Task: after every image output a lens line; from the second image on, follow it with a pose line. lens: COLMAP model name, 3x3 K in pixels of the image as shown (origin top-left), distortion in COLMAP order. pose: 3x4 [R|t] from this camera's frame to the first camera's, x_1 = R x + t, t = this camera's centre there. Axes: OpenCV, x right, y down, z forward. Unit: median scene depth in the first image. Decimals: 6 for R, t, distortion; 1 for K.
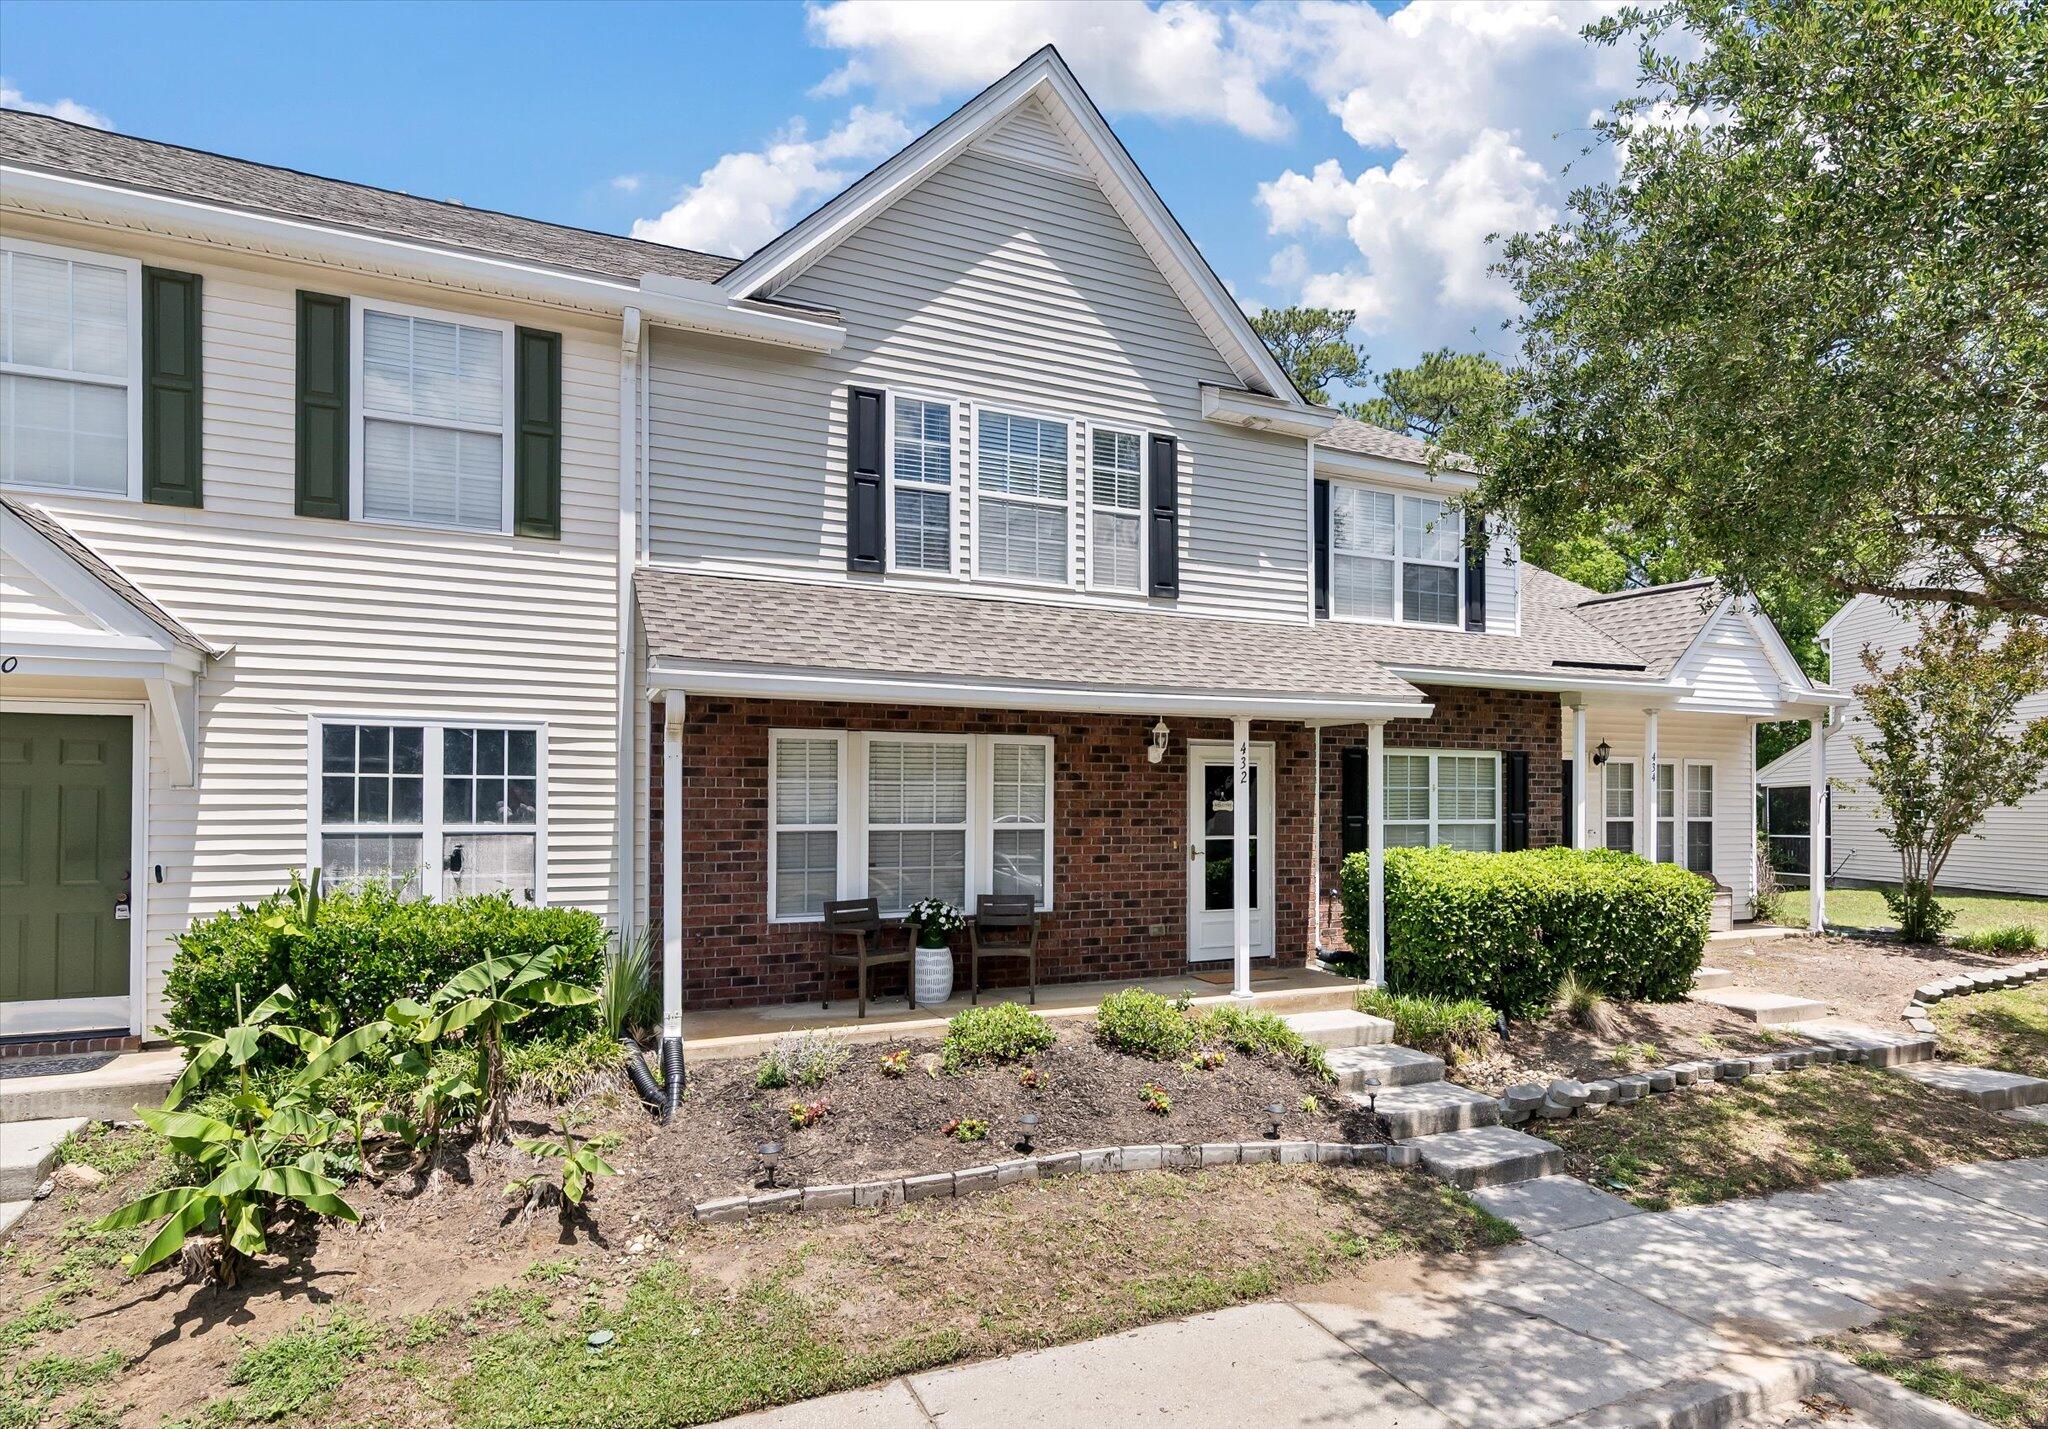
lens RADIAL K [[1161.9, 0, 1114.2], [0, 1161.9, 792.8], [0, 0, 1]] dist [0.015283, -0.000273]
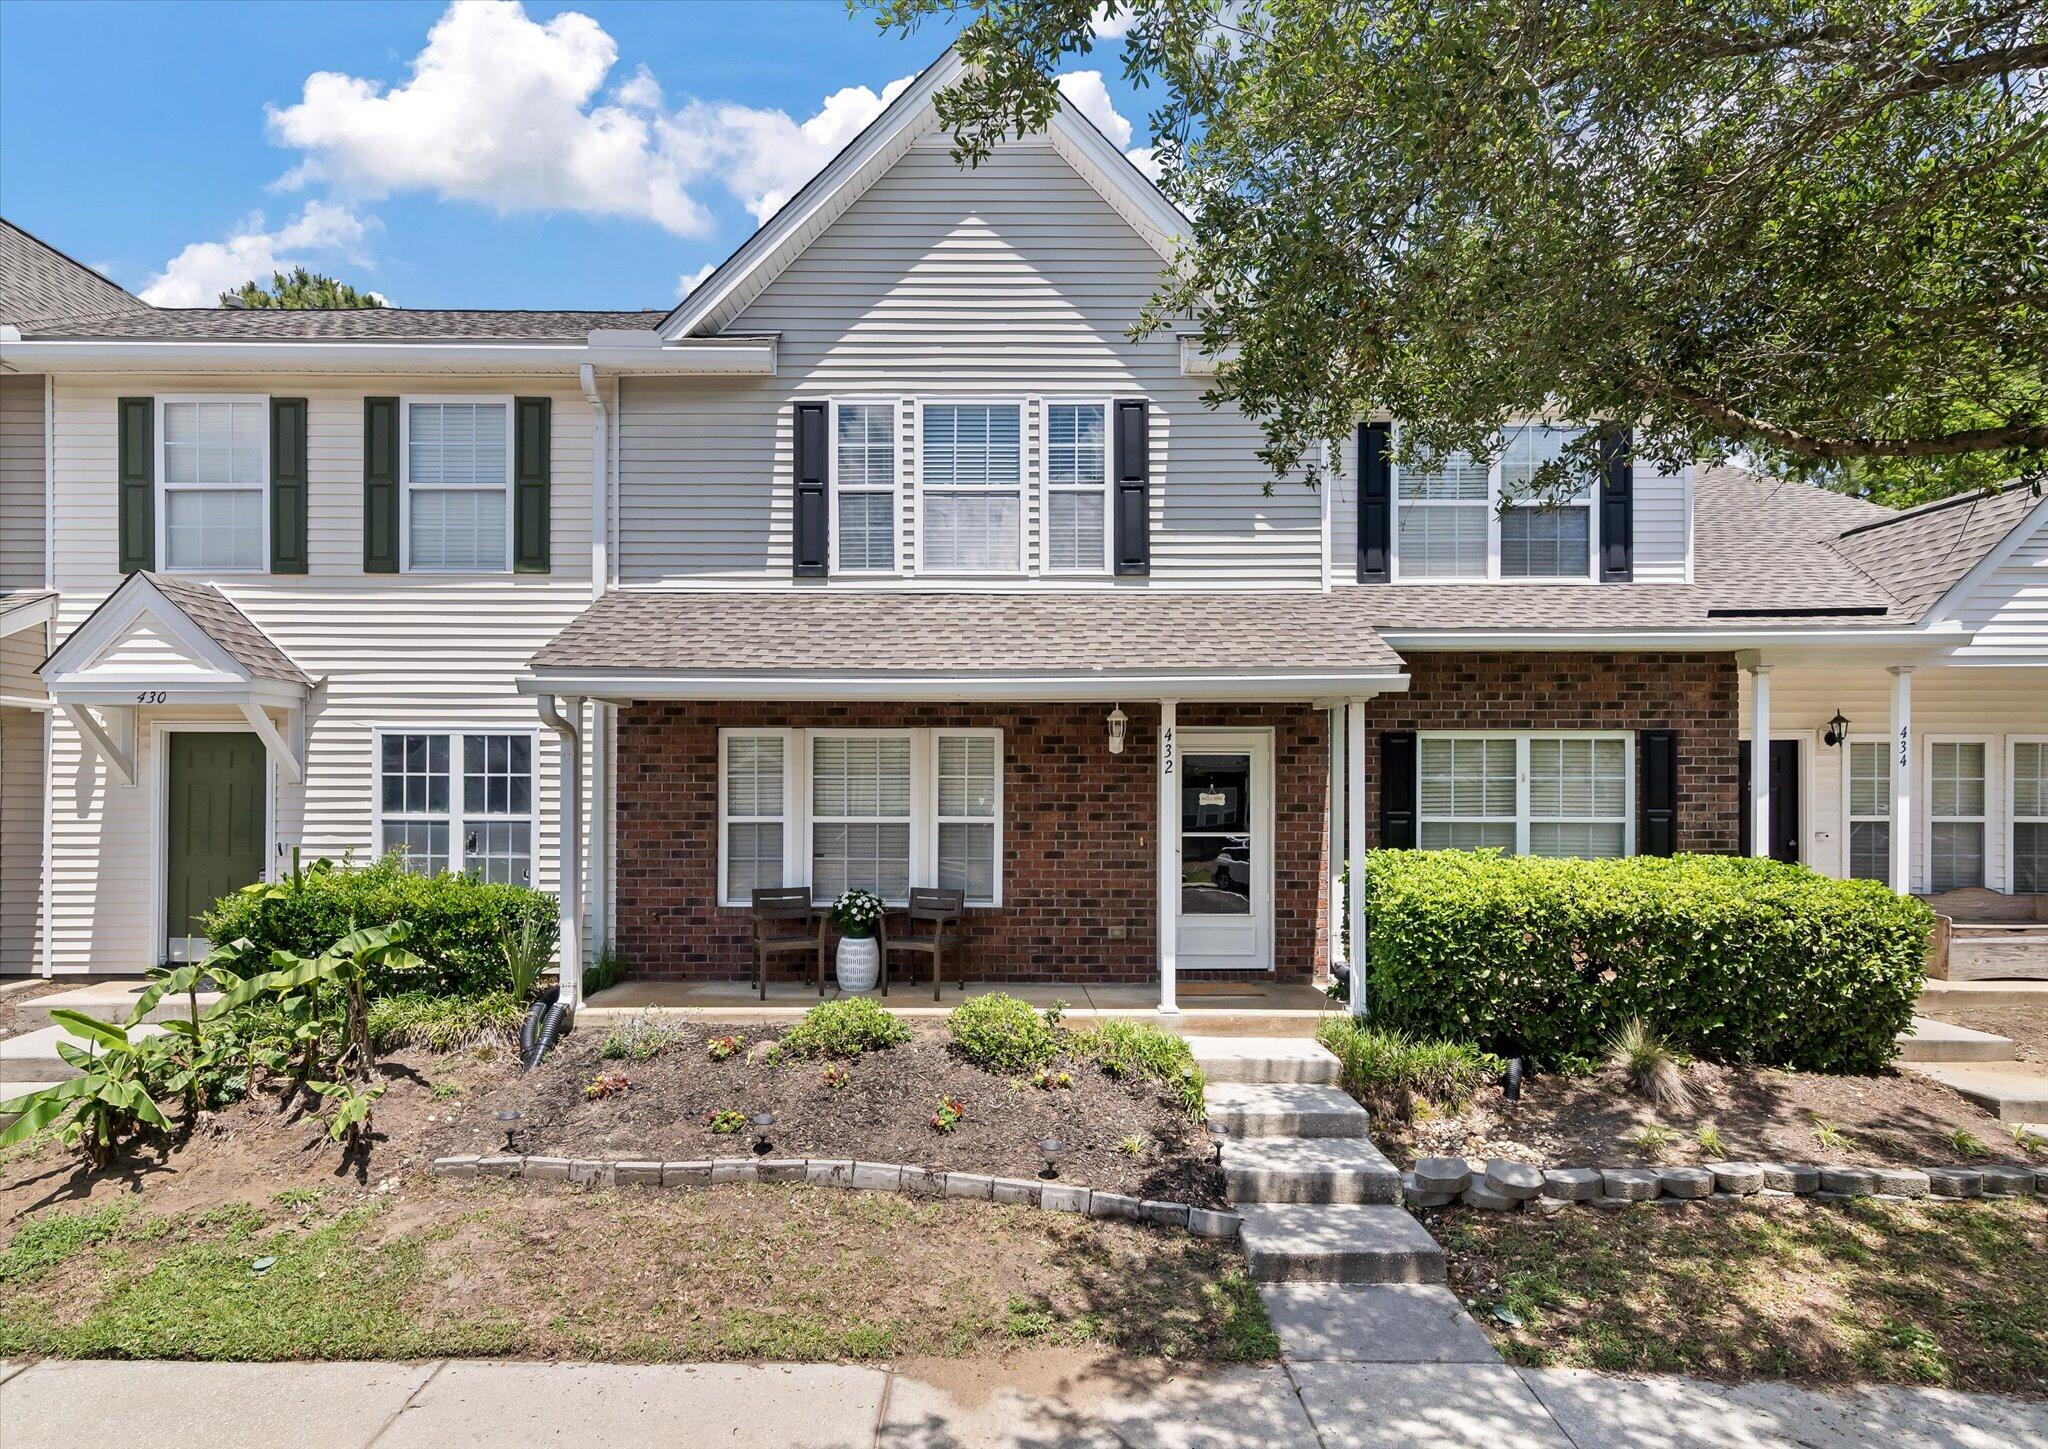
lens RADIAL K [[1068.0, 0, 987.7], [0, 1068.0, 794.3], [0, 0, 1]] dist [0.015952, -0.000966]
pose [[0.893925, -0.002488, -0.448209, 0.351711], [0.004228, 0.999987, 0.002881, 0.004610], [0.448196, -0.004471, 0.893924, 0.200557]]
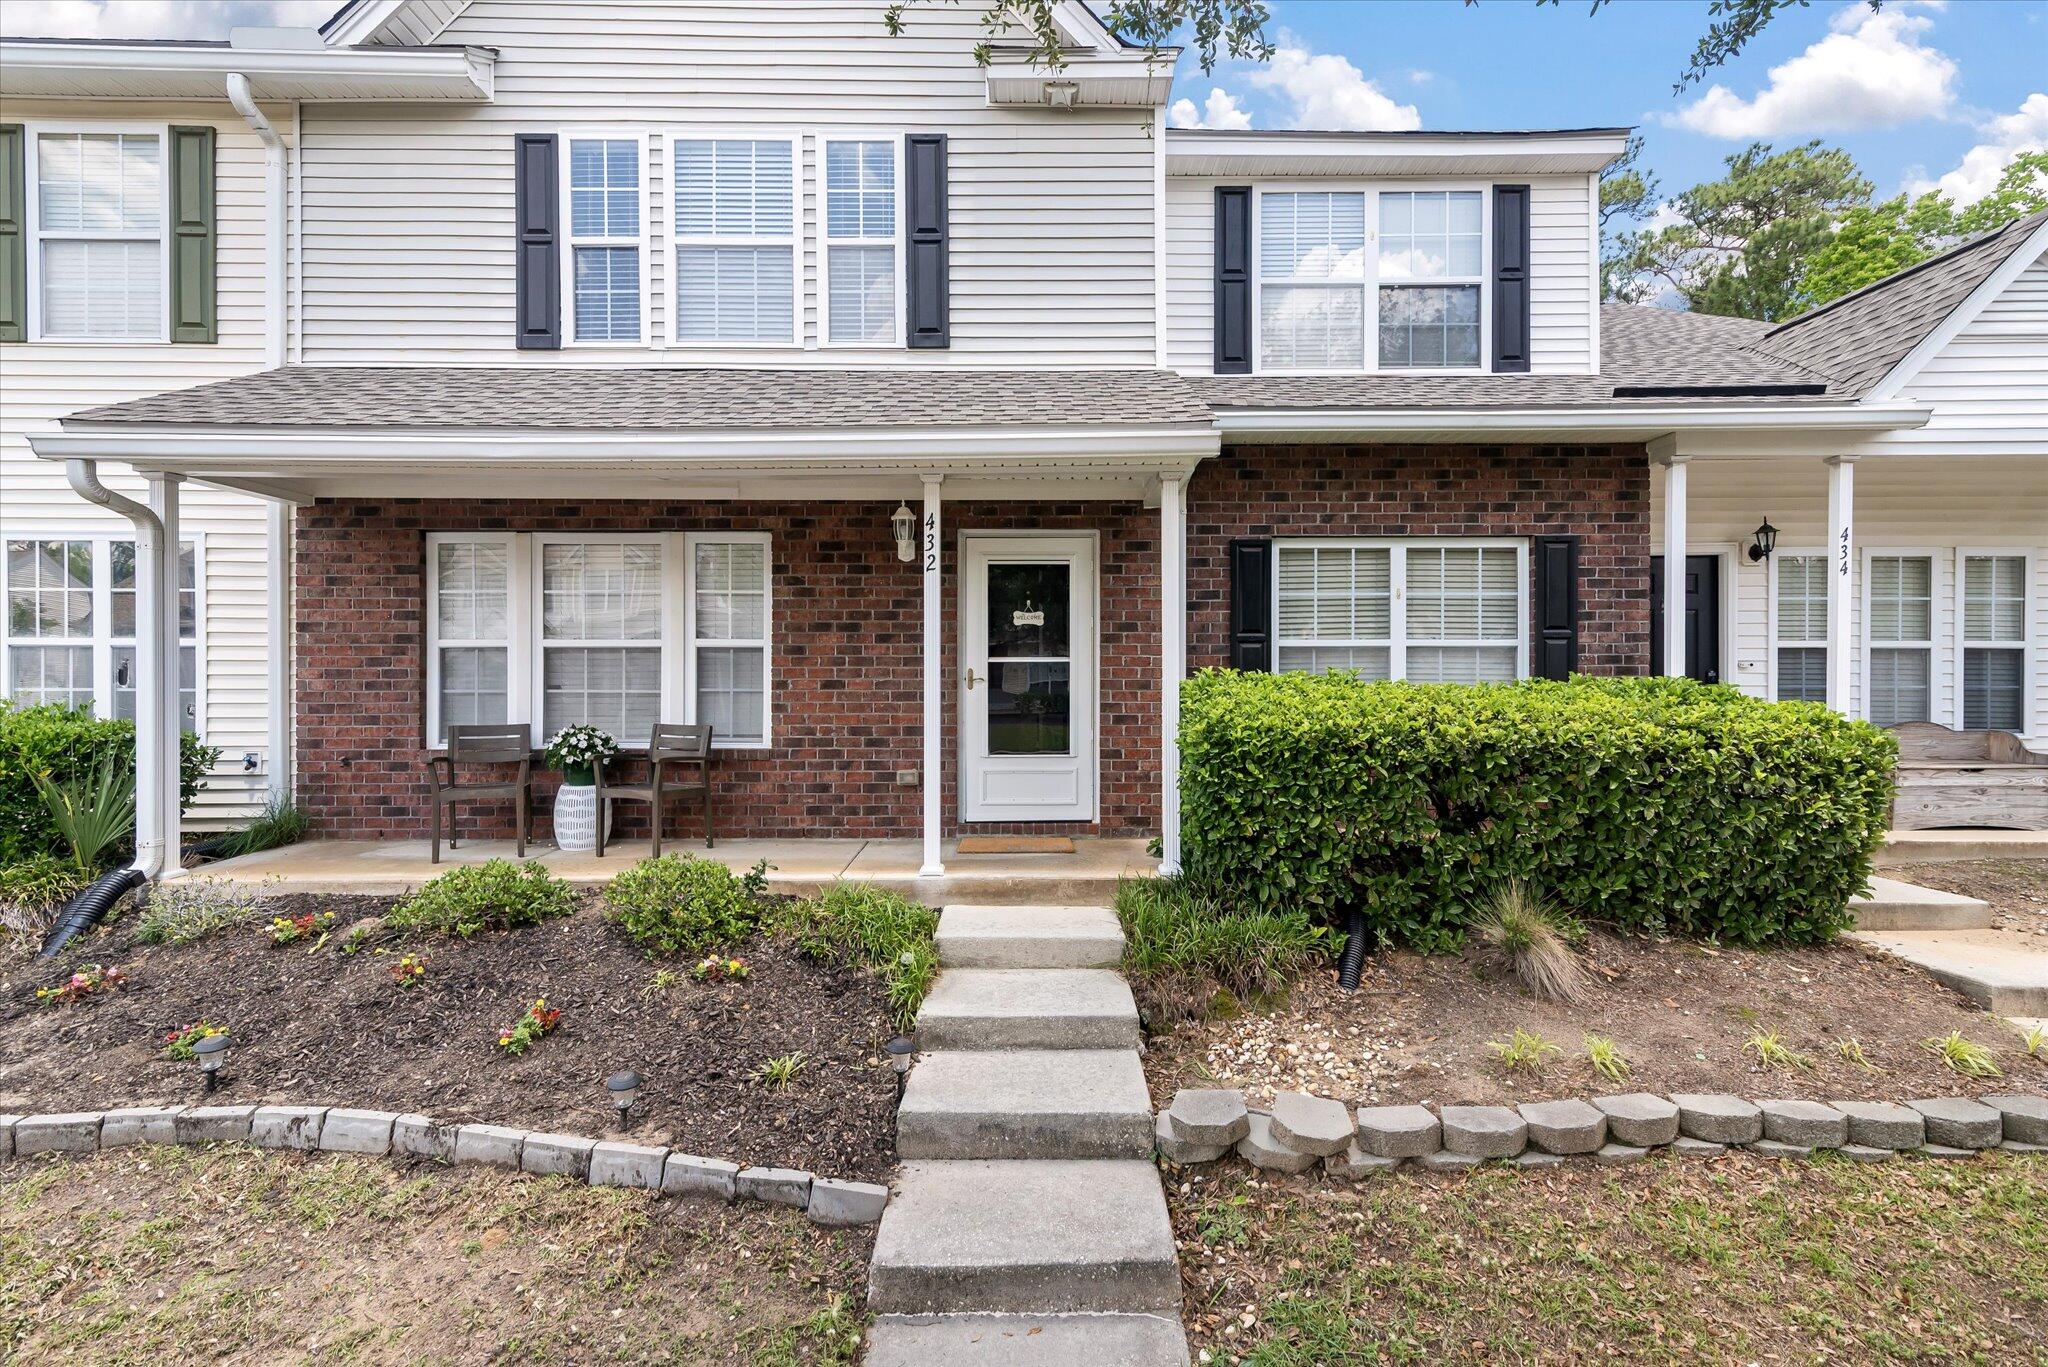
lens RADIAL K [[925.2, 0, 1024.0], [0, 925.2, 683.5], [0, 0, 1]] dist [0.015961, -0.000277]
pose [[0.899498, -0.002909, -0.436916, 0.401961], [0.007577, 0.999931, 0.008942, 0.054340], [0.436860, -0.011353, 0.899458, 0.515011]]
